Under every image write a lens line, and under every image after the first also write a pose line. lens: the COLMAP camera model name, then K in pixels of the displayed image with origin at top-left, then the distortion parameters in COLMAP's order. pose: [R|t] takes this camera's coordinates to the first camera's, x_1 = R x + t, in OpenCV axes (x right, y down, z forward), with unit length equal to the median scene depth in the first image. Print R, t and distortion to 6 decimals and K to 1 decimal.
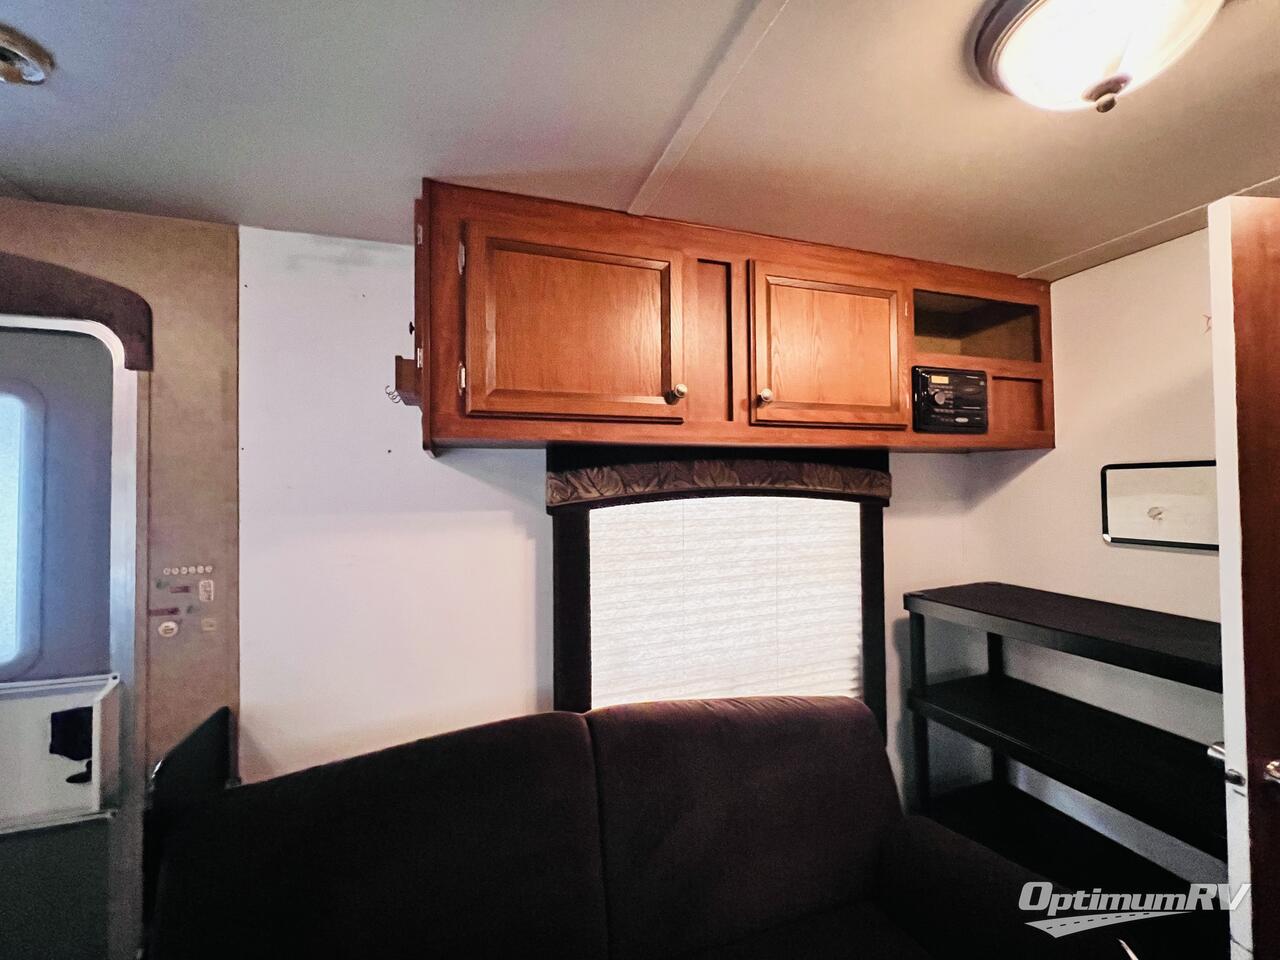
lens RADIAL K [[539.3, 0, 634.6], [0, 539.3, 478.2], [0, 0, 1]] dist [-0.003968, -0.000114]
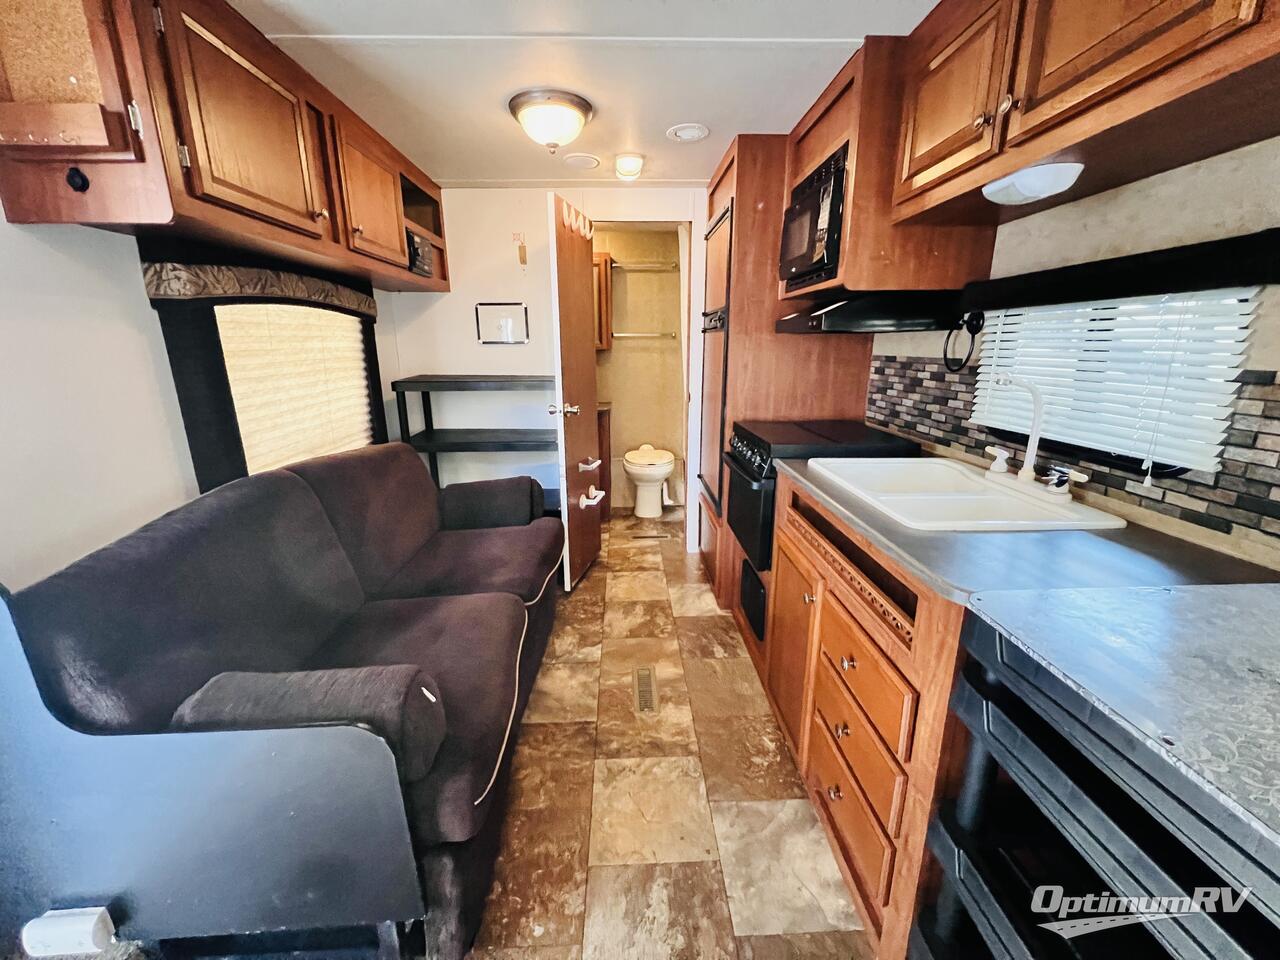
lens RADIAL K [[510.4, 0, 637.7], [0, 510.4, 476.3], [0, 0, 1]] dist [-0.002753, 0.000827]
pose [[0.294578, -0.232331, 0.926955, -0.821479], [-0.017280, 0.968543, 0.248246, 0.115545], [-0.955471, -0.089145, 0.281296, -0.132576]]
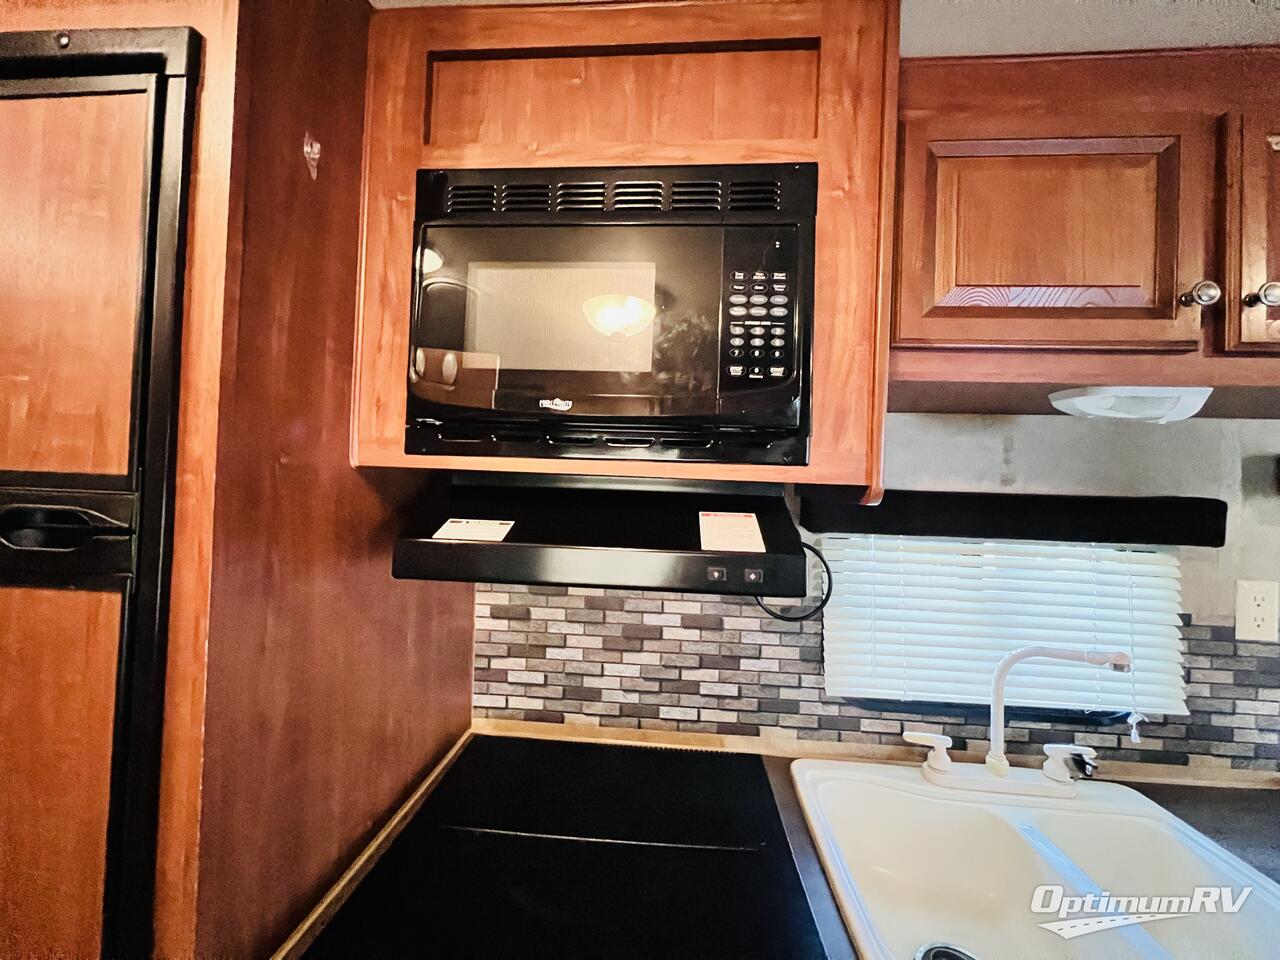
lens RADIAL K [[510.4, 0, 639.2], [0, 510.4, 480.2], [0, 0, 1]] dist [-0.002753, 0.000827]
pose [[-0.916993, -0.013642, 0.398669, 0.330733], [-0.032393, 0.998661, -0.040334, 0.008268], [-0.397585, -0.049900, -0.916208, 0.247111]]
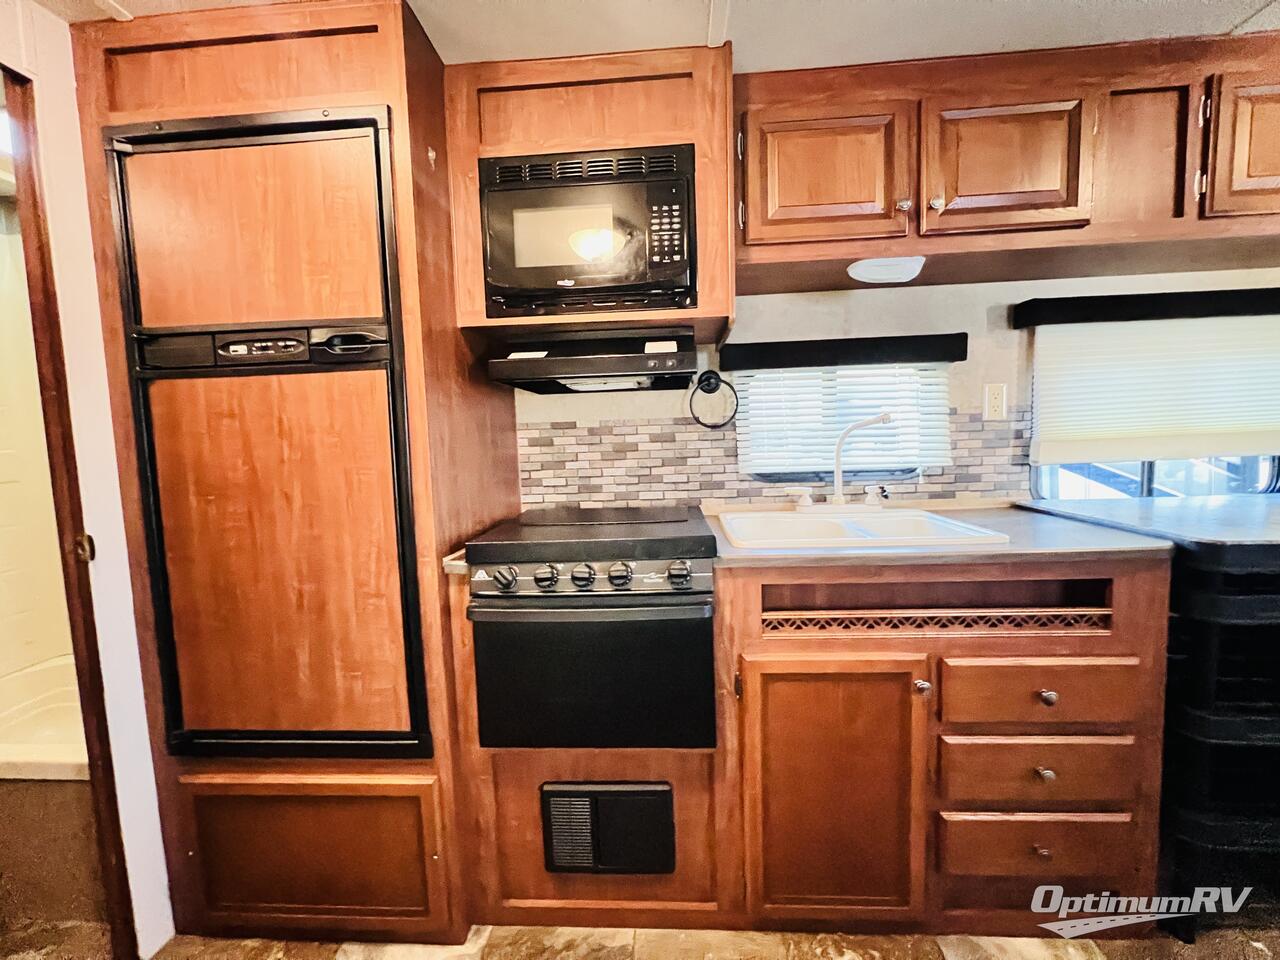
lens RADIAL K [[507.0, 0, 640.3], [0, 507.0, 477.6], [0, 0, 1]] dist [-0.003349, 0.000386]
pose [[-0.922589, 0.010209, 0.385649, 0.145421], [0.033334, 0.998021, 0.053324, 0.199215], [-0.384342, 0.062051, -0.921103, 0.606752]]
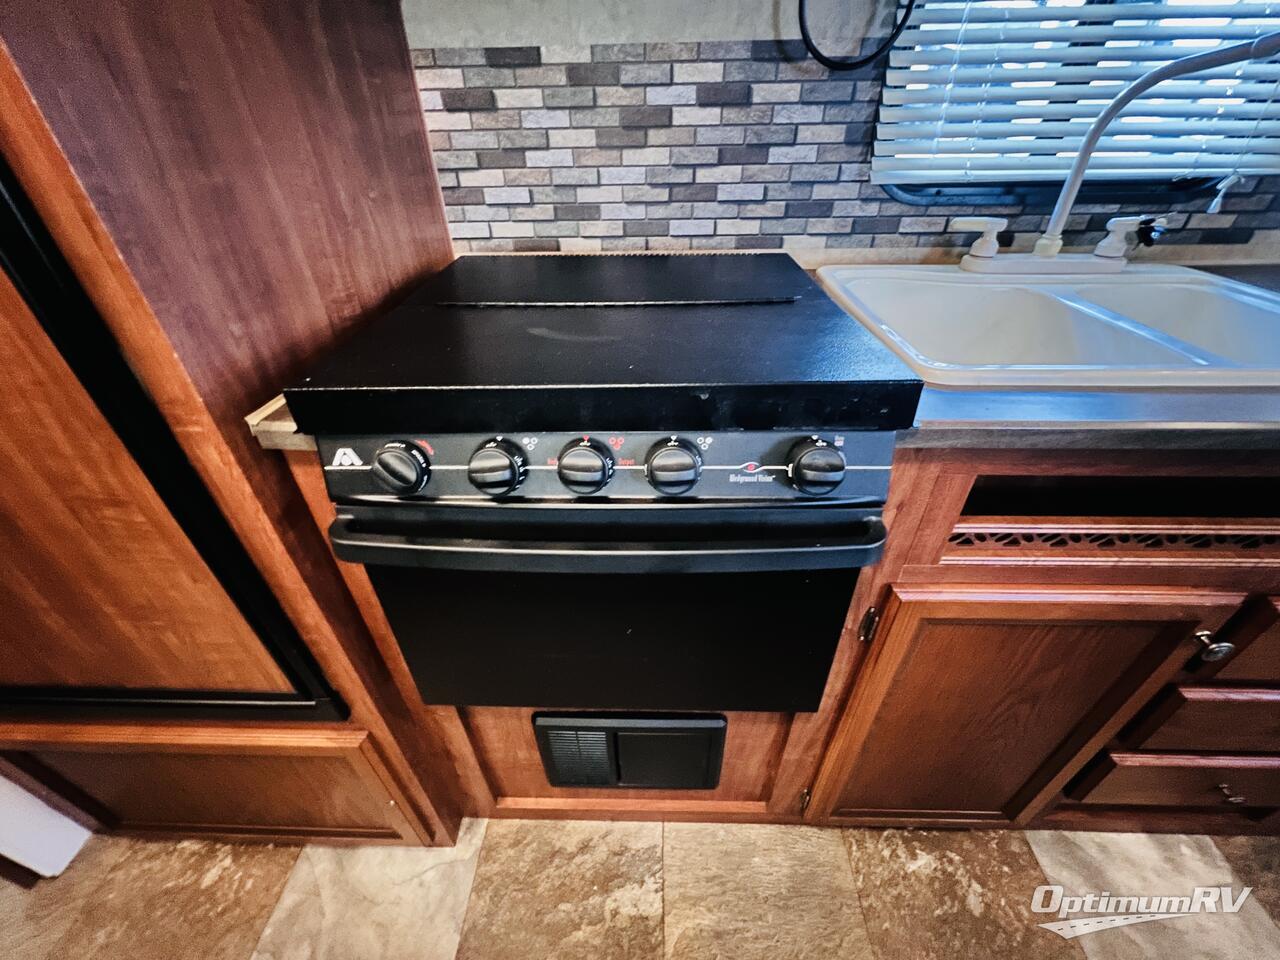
lens RADIAL K [[510.4, 0, 638.8], [0, 510.4, 475.8], [0, 0, 1]] dist [-0.002753, 0.000827]
pose [[-0.934393, -0.183521, 0.305336, 0.376575], [0.016497, 0.833888, 0.551688, 0.209745], [-0.355862, 0.520530, -0.776151, 0.212034]]
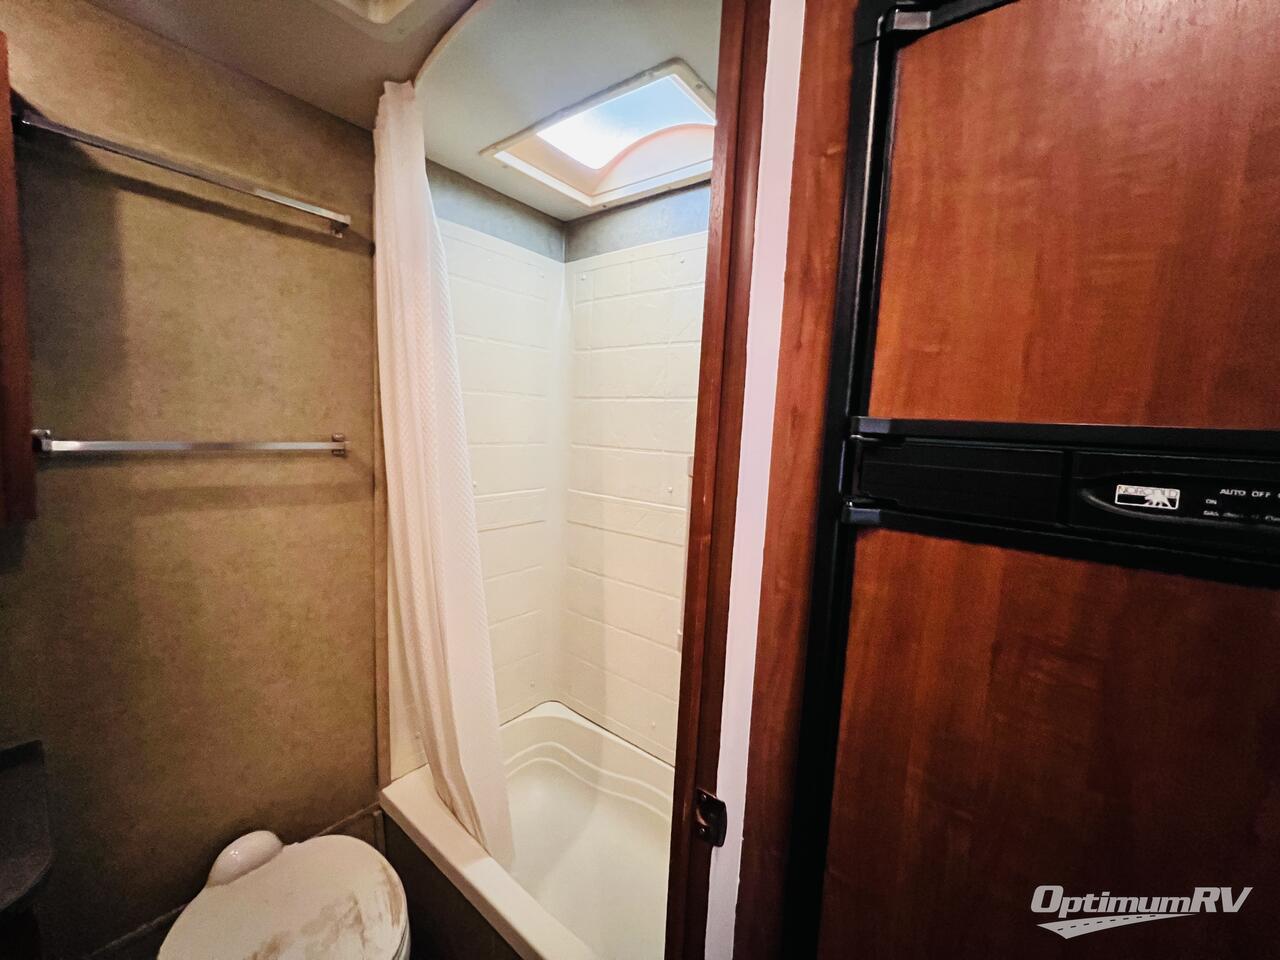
lens RADIAL K [[510.4, 0, 634.4], [0, 510.4, 475.6], [0, 0, 1]] dist [-0.002753, 0.000827]
pose [[-0.530180, -0.101145, 0.841831, 0.879635], [-0.060233, 0.994844, 0.081596, 0.017540], [-0.845743, -0.007445, -0.533539, 0.517751]]
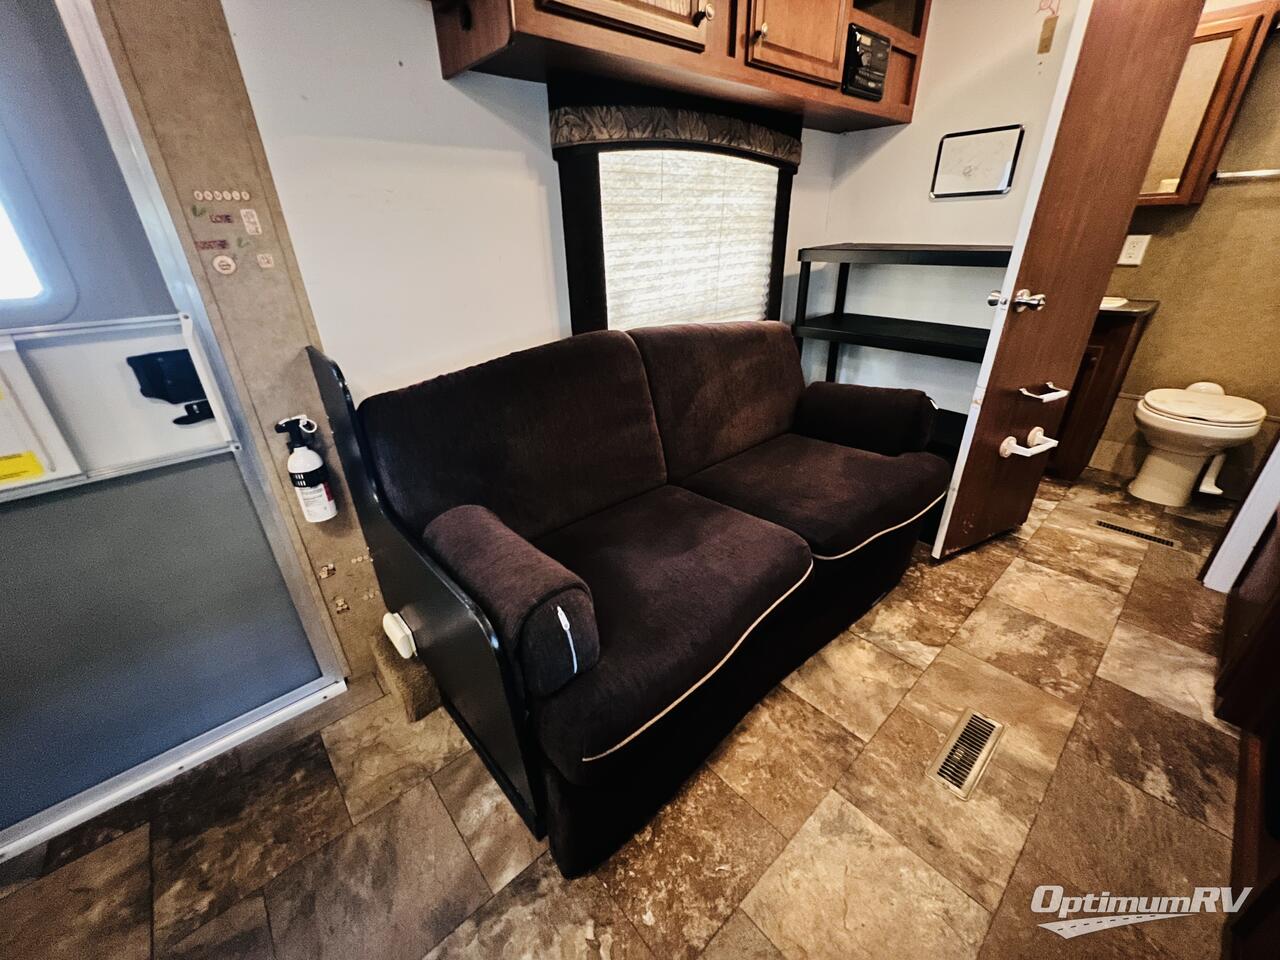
lens RADIAL K [[510.4, 0, 640.3], [0, 510.4, 475.4], [0, 0, 1]] dist [-0.002753, 0.000827]
pose [[0.923106, -0.176223, 0.341789, -0.448142], [0.005806, 0.895101, 0.445825, 0.172554], [-0.384501, -0.409559, 0.827297, -0.138641]]
